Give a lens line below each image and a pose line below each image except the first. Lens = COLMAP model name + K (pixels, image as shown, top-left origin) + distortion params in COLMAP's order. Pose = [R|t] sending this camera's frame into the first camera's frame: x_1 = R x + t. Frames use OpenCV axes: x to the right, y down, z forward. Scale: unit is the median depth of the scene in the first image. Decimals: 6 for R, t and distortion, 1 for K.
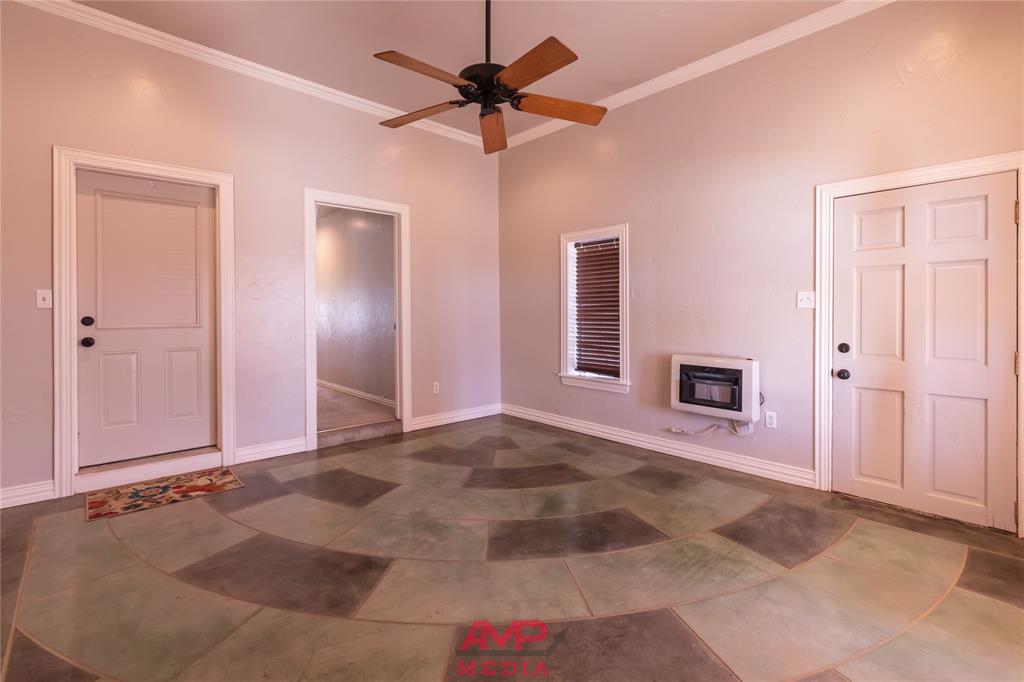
lens RADIAL K [[485.0, 0, 538.7], [0, 485.0, 313.4], [0, 0, 1]] dist [0.035482, -0.000017]
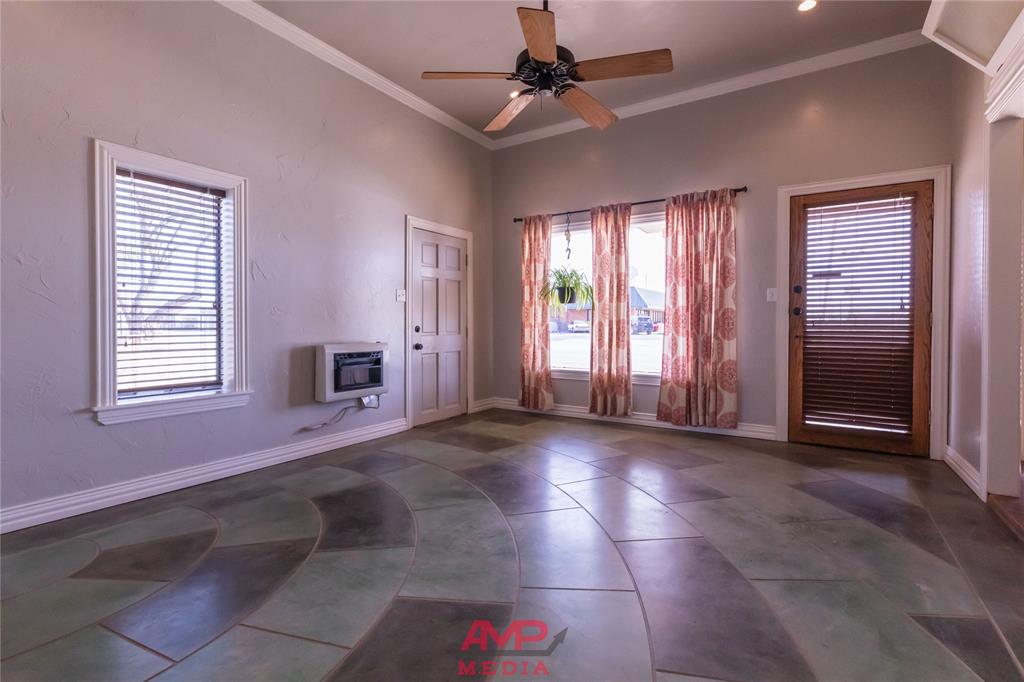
lens RADIAL K [[465.3, 0, 509.0], [0, 465.3, 336.1], [0, 0, 1]] dist [0.001557, 0.000000]
pose [[-0.221704, -0.022623, 0.974851, -0.818973], [0.001913, 0.999719, 0.023636, 0.057913], [-0.975112, 0.007105, -0.221599, 1.026616]]
